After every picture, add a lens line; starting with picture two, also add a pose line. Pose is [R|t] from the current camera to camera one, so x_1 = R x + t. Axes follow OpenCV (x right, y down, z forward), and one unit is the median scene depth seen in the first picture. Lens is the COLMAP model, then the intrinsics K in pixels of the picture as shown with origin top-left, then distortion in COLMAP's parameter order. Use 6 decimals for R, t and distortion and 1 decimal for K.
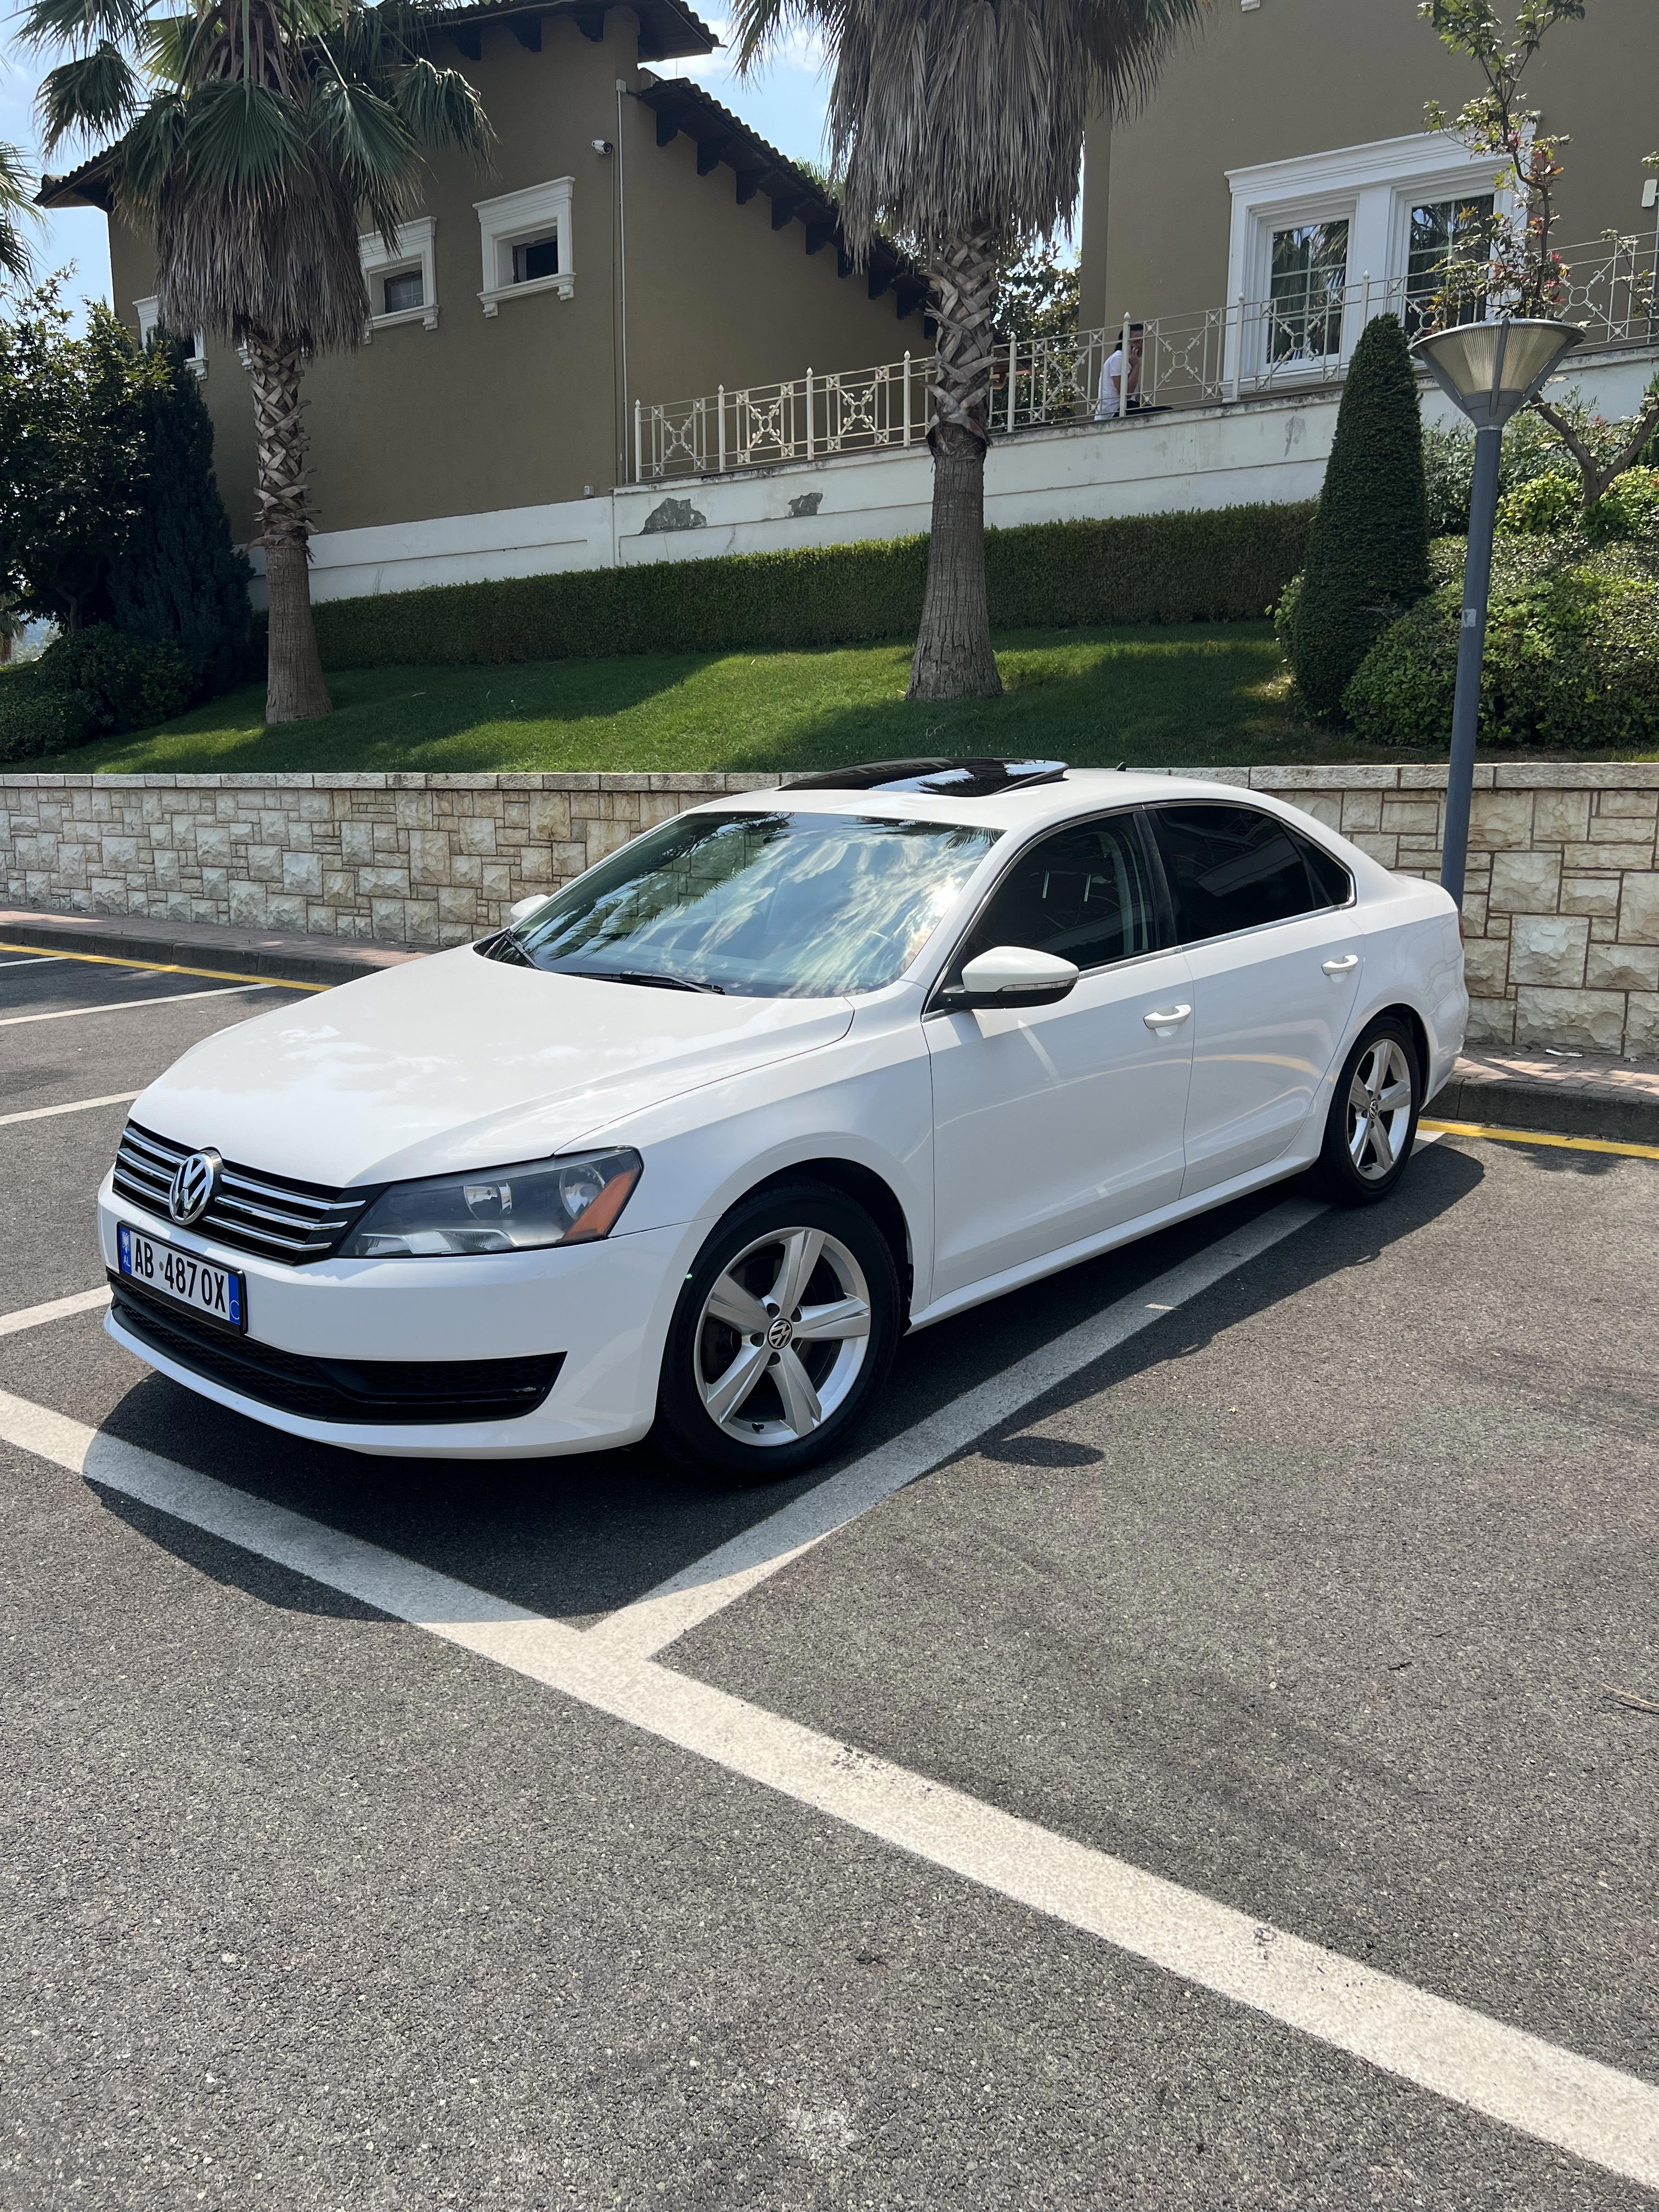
lens RADIAL K [[1668.8, 0, 825.6], [0, 1668.8, 1108.3], [0, 0, 1]] dist [0.043801, -0.048398]
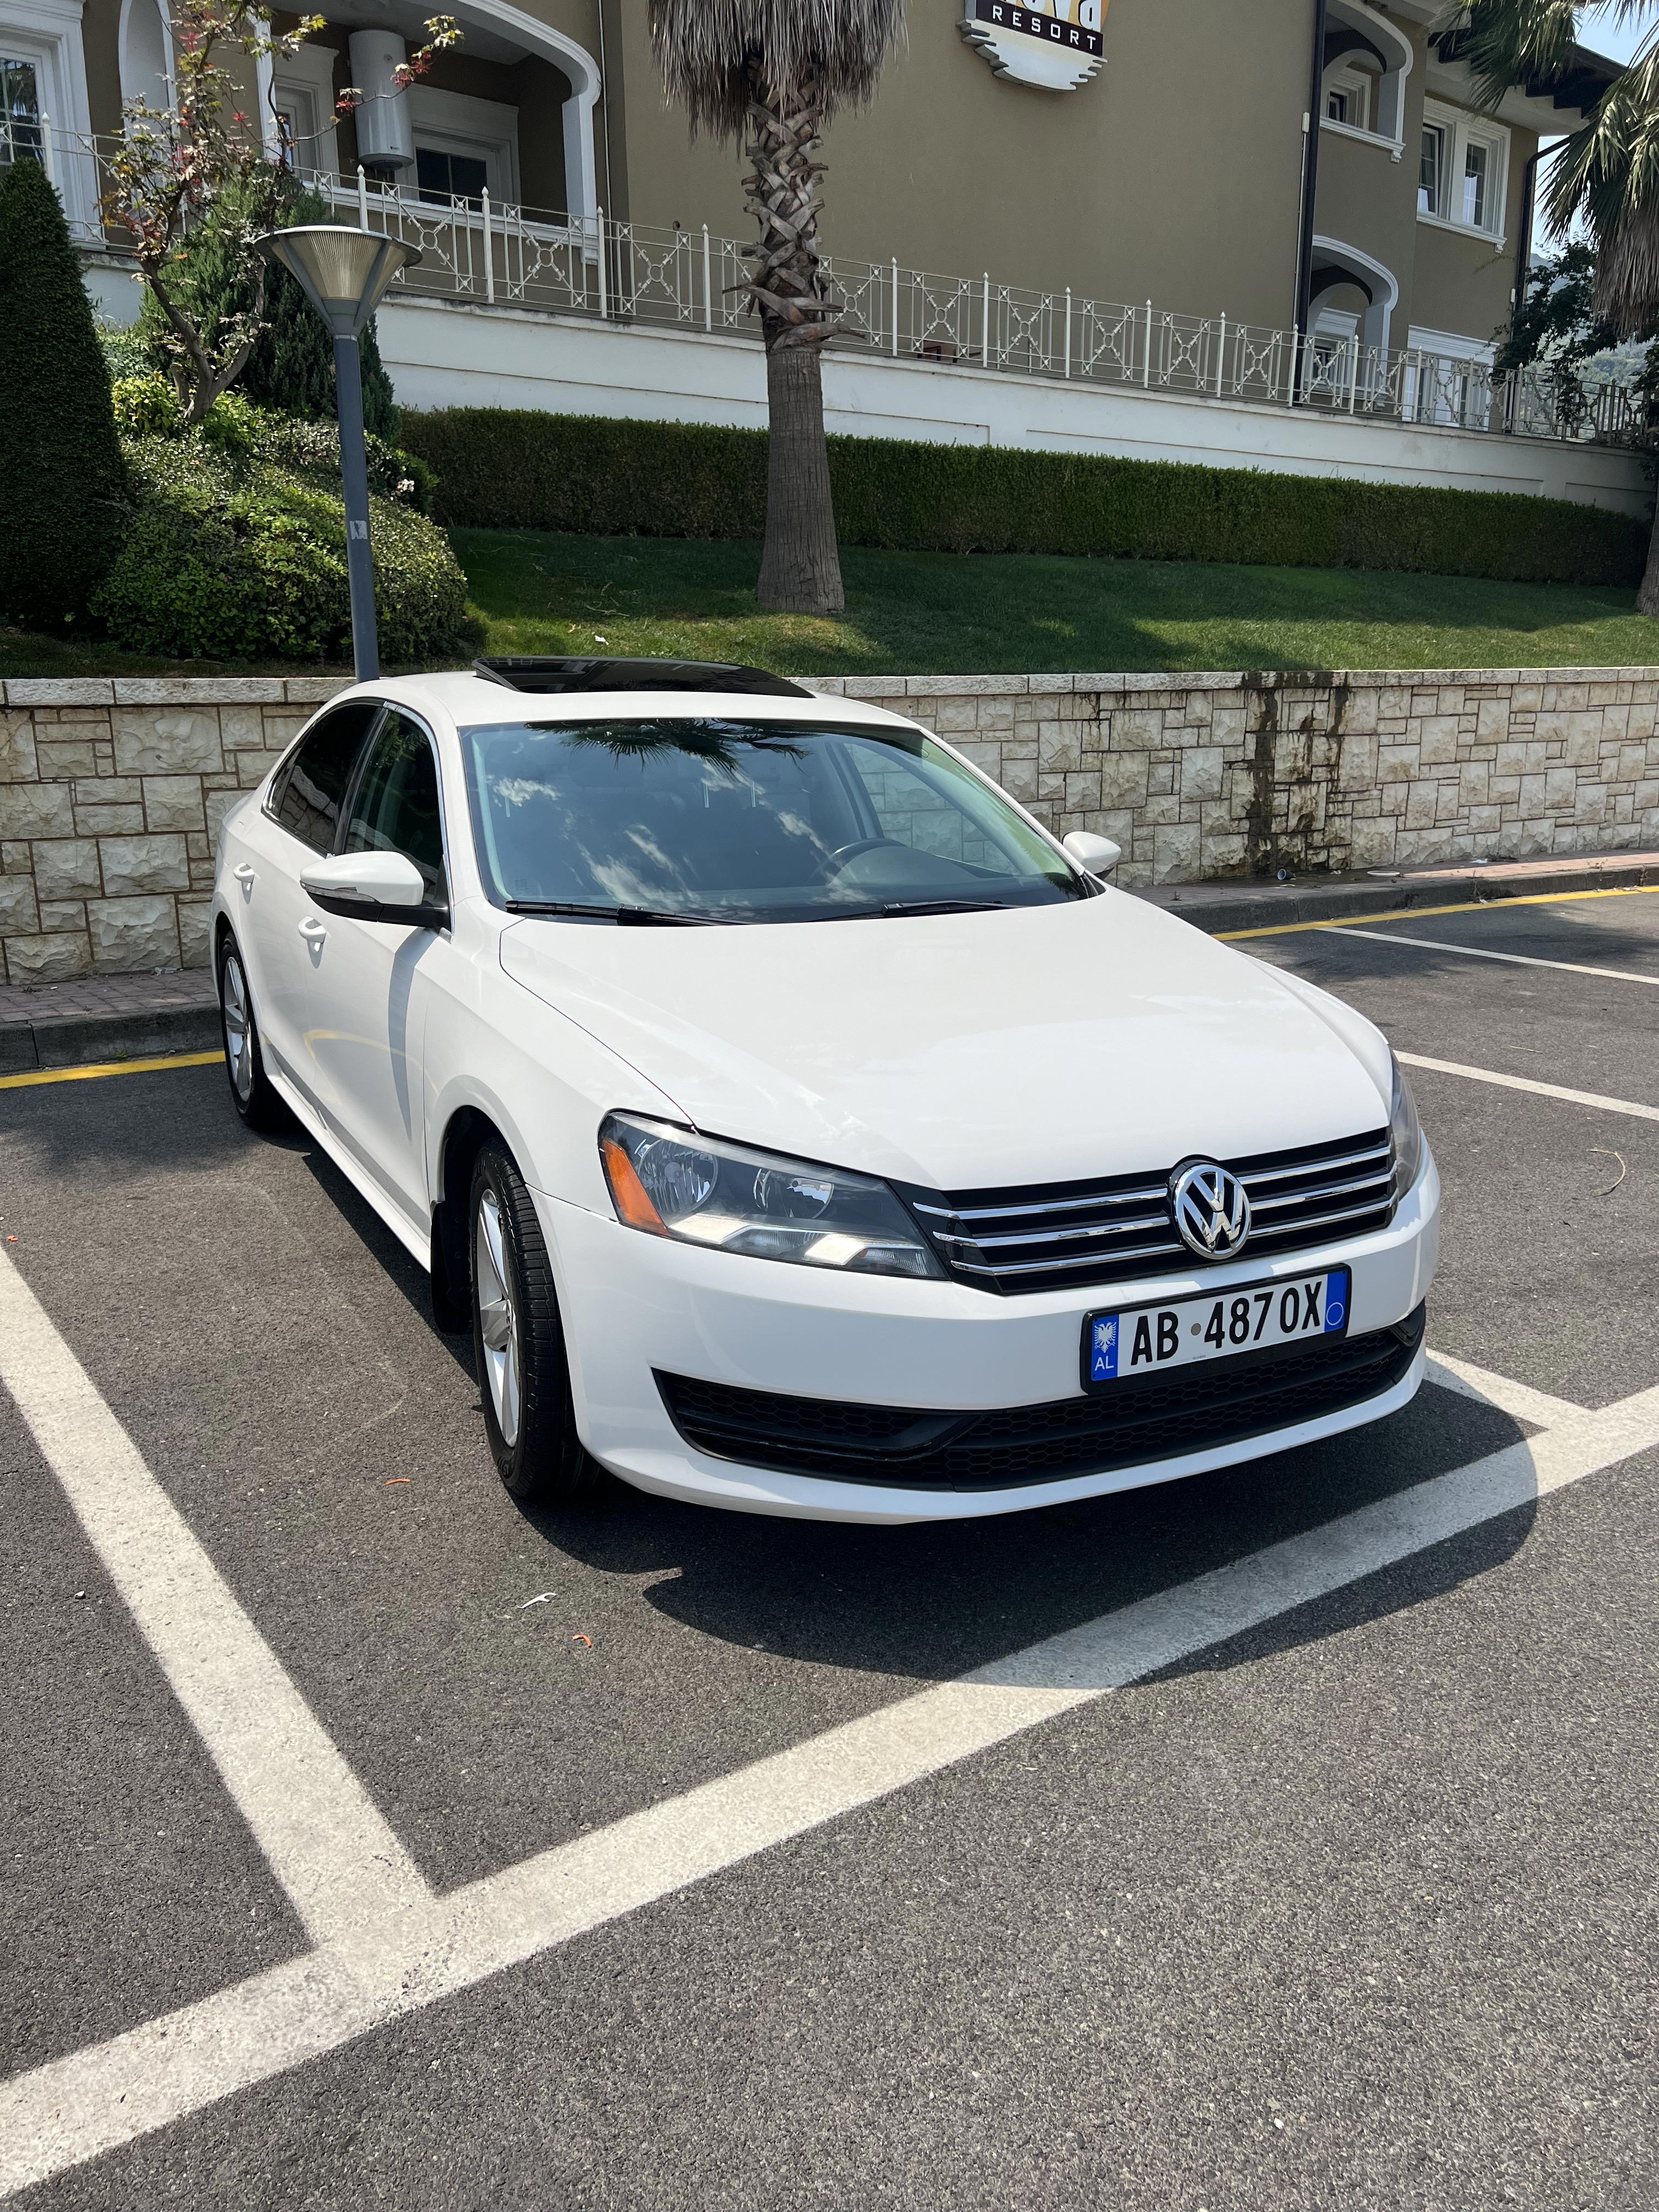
lens RADIAL K [[1668.8, 0, 820.0], [0, 1668.8, 1122.7], [0, 0, 1]] dist [0.043801, -0.048398]
pose [[0.325250, -0.236069, 0.915688, -0.454051], [0.192984, 0.964529, 0.180113, -0.065362], [-0.925726, 0.118131, 0.359271, 0.360499]]
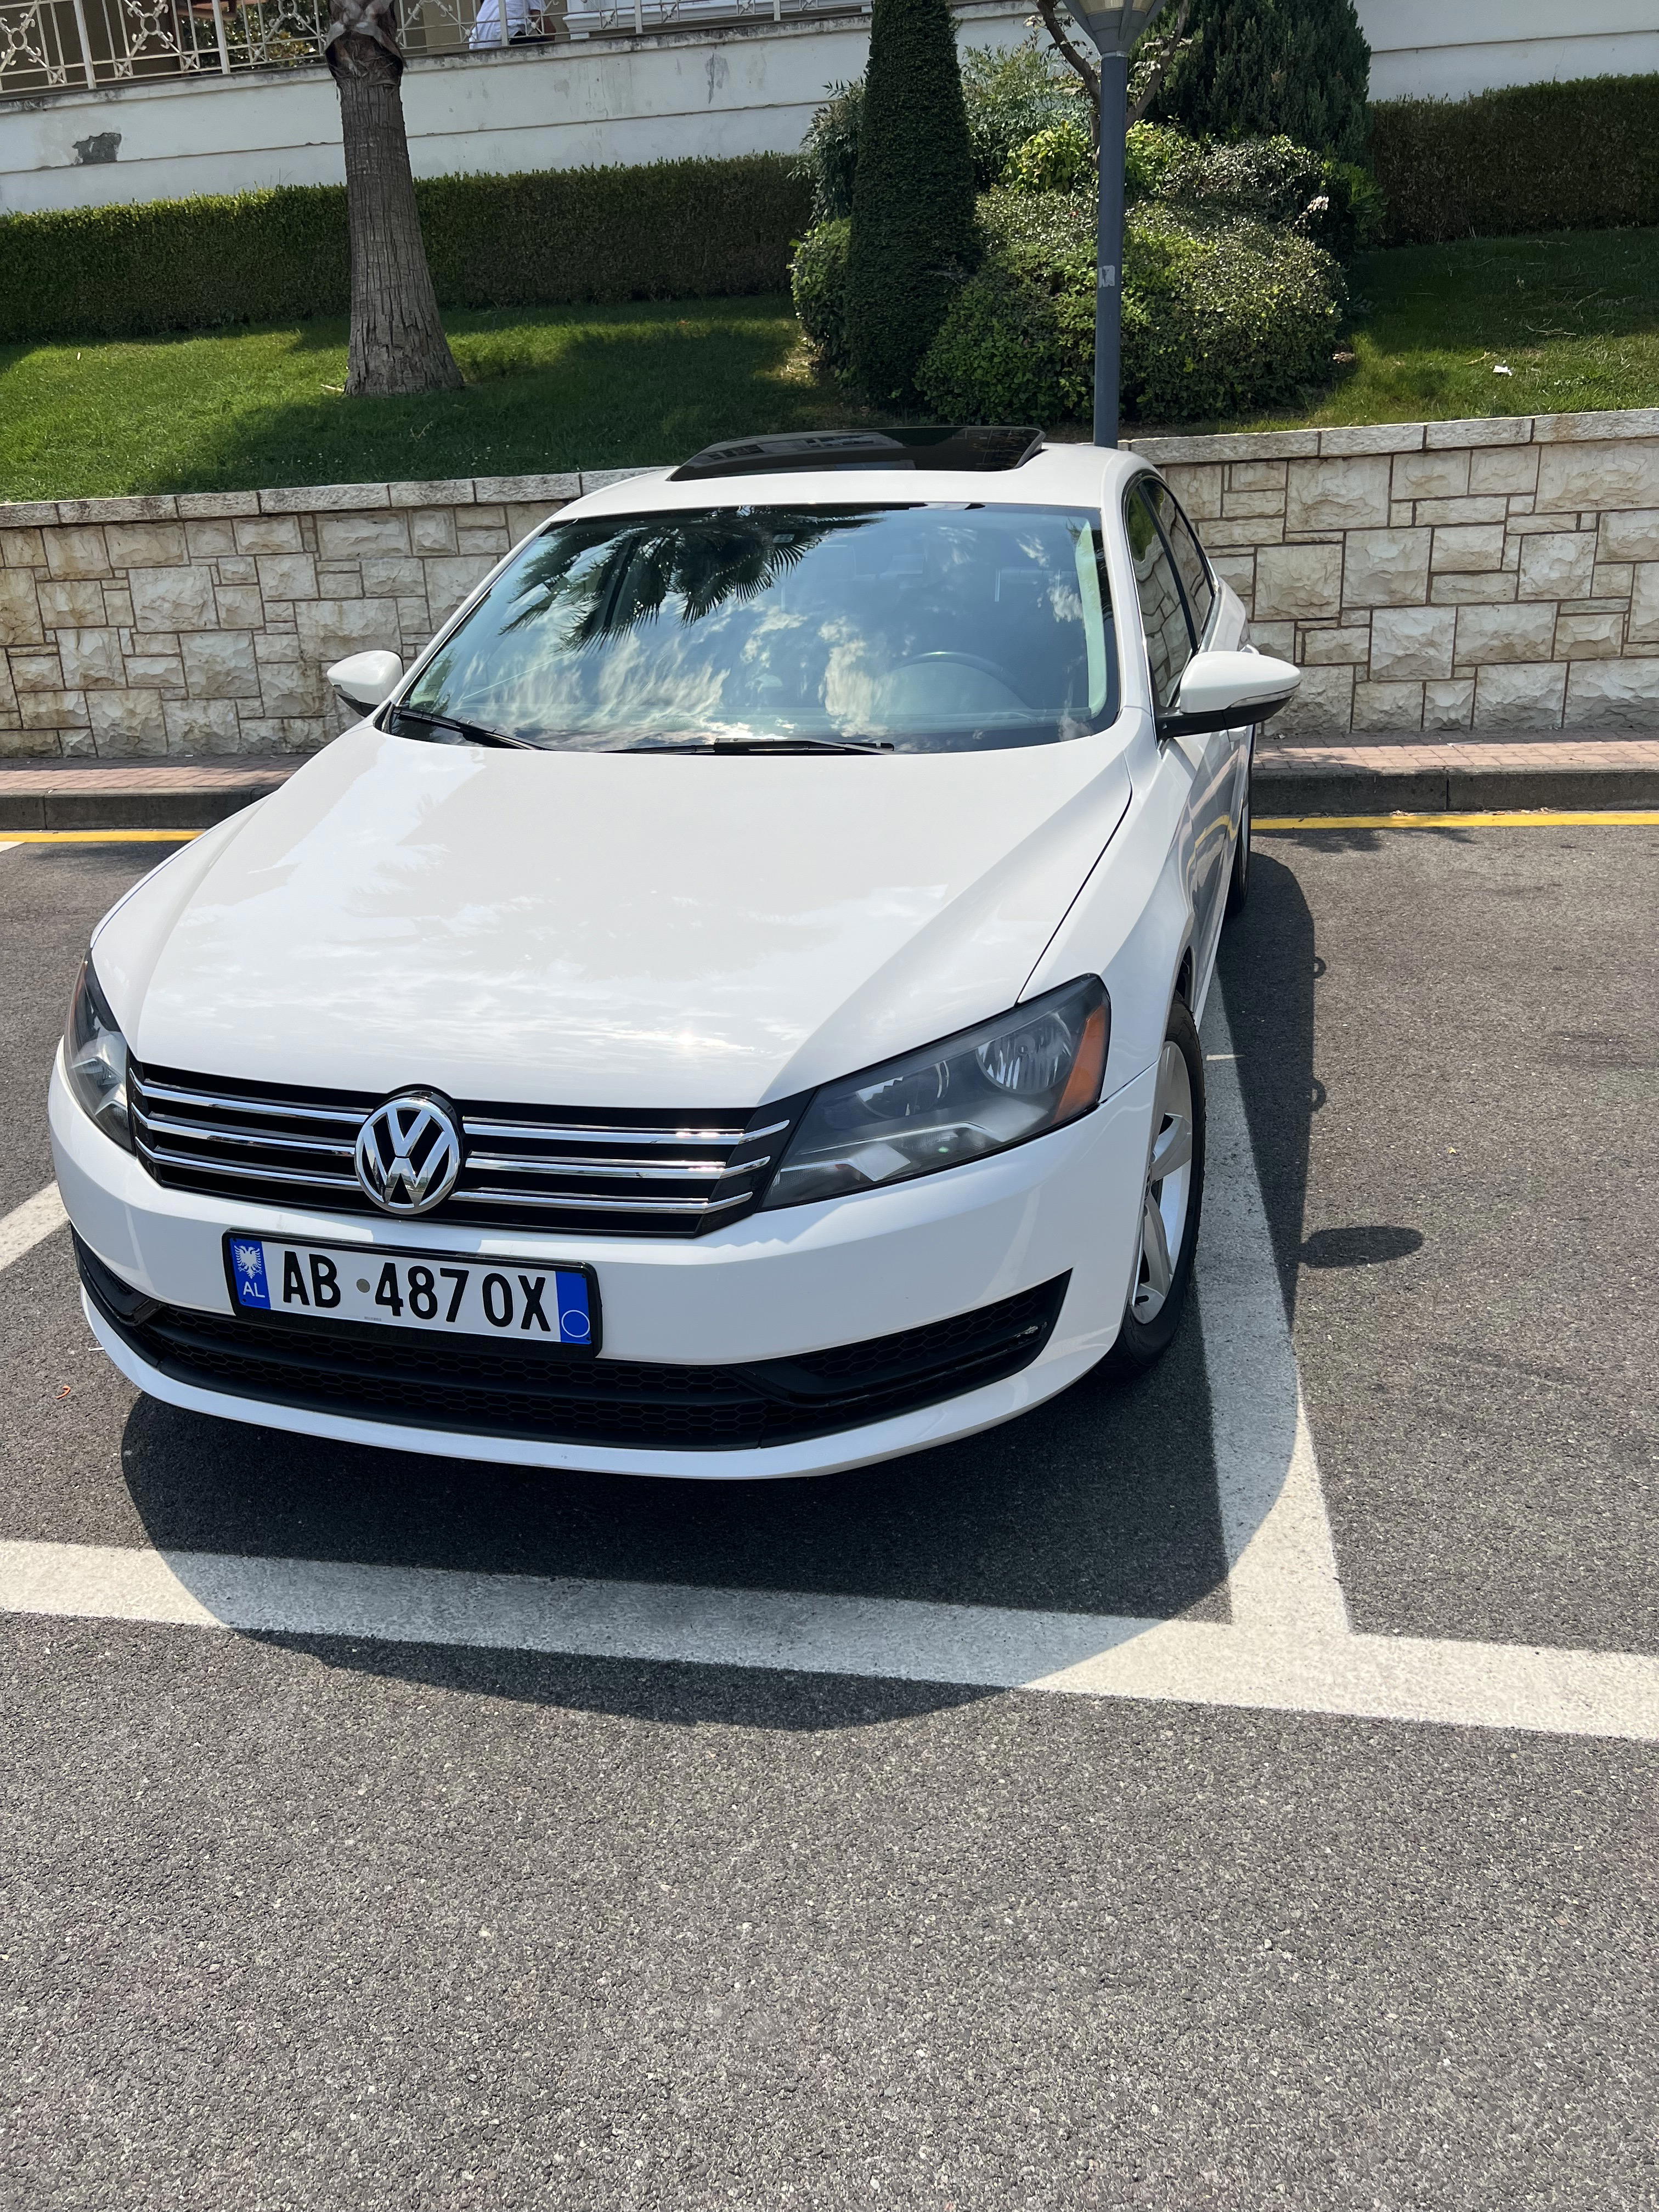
lens RADIAL K [[1668.8, 0, 821.1], [0, 1668.8, 1107.3], [0, 0, 1]] dist [0.043801, -0.048398]
pose [[0.891106, -0.197563, 0.408533, -0.199555], [0.134282, 0.974738, 0.178475, -0.024343], [-0.433473, -0.104182, 0.895124, 0.153301]]
